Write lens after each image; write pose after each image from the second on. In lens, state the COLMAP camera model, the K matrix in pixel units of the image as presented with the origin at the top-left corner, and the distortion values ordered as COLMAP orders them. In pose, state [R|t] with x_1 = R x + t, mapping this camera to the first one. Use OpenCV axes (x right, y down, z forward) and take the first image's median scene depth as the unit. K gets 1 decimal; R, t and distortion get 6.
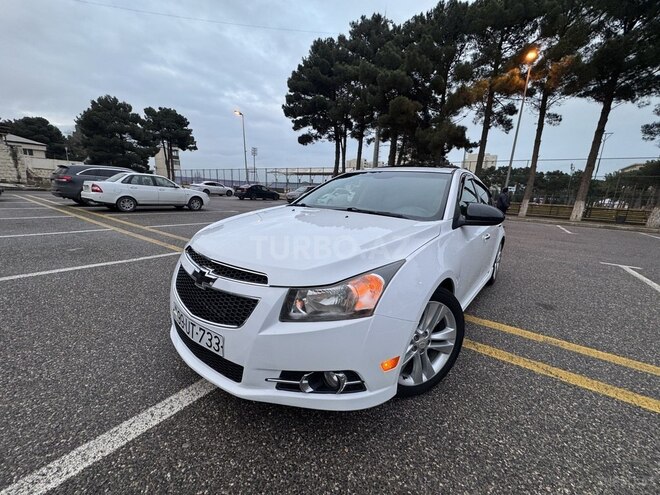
lens RADIAL K [[263.0, 0, 330.0], [0, 263.0, 247.5], [0, 0, 1]] dist [-0.000519, 0.000106]
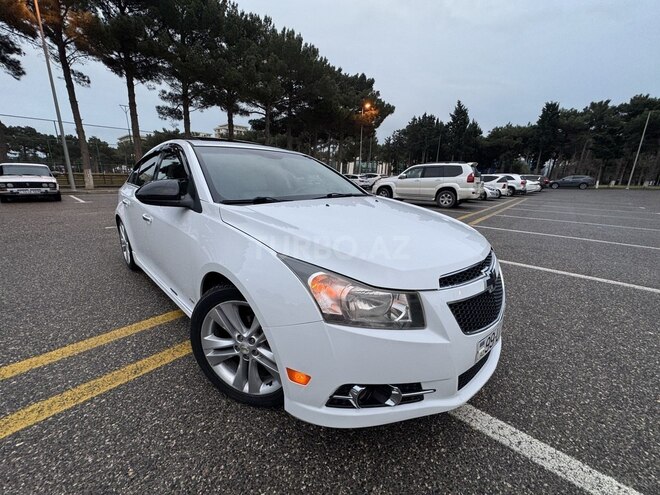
lens RADIAL K [[263.0, 0, 330.0], [0, 263.0, 247.5], [0, 0, 1]] dist [-0.000519, 0.000106]
pose [[0.104612, -0.306883, 0.945980, -0.966347], [0.194012, 0.939222, 0.283236, -0.261200], [-0.975405, 0.153901, 0.157793, 0.964210]]
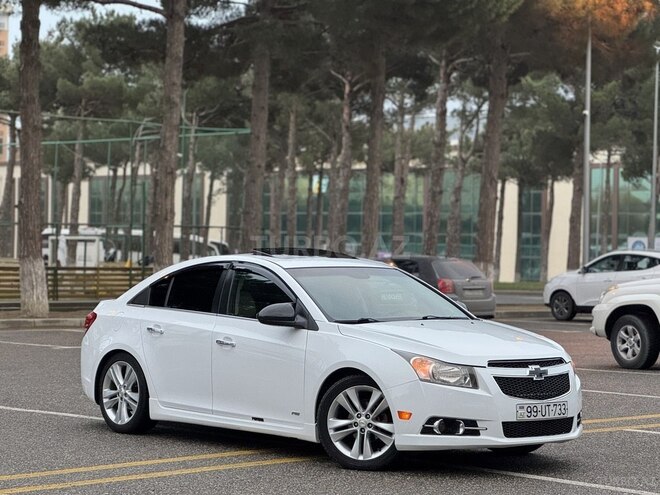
lens RADIAL K [[1677.7, 0, 321.8], [0, 1677.7, 246.8], [0, 0, 1]] dist [-0.045656, 4.124746]
pose [[0.181360, -0.050421, 0.982123, -6.248854], [0.203107, 0.979073, 0.012758, -0.585526], [-0.962214, 0.197162, 0.187805, 0.222267]]
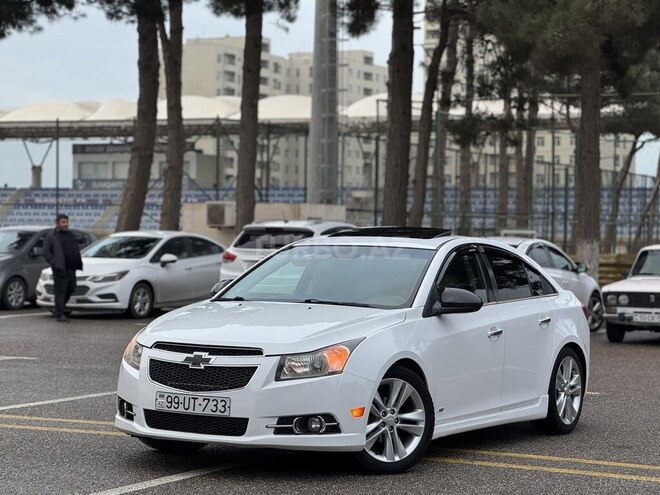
lens RADIAL K [[1677.7, 0, 321.8], [0, 1677.7, 246.8], [0, 0, 1]] dist [-0.045656, 4.124746]
pose [[0.986863, -0.032925, 0.158169, -0.761198], [0.063446, 0.979343, -0.191993, 0.750190], [-0.148580, 0.199506, 0.968567, -4.427559]]
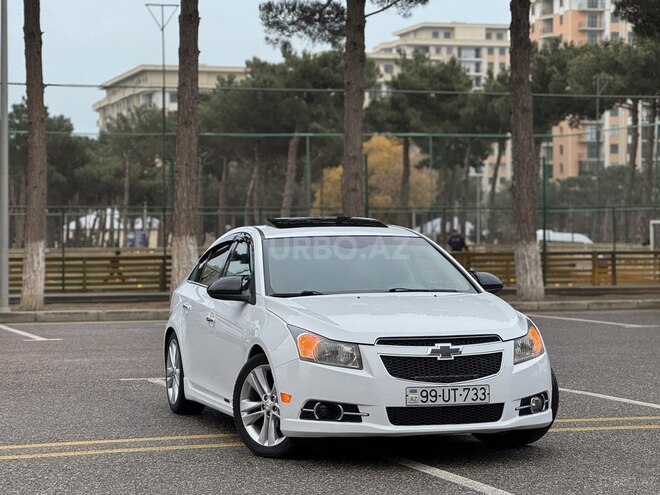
lens RADIAL K [[1677.7, 0, 321.8], [0, 1677.7, 246.8], [0, 0, 1]] dist [-0.045656, 4.124746]
pose [[0.578984, -0.064557, 0.812779, -4.683518], [0.211136, 0.974728, -0.072983, 0.060353], [-0.787527, 0.213863, 0.577982, -2.039564]]
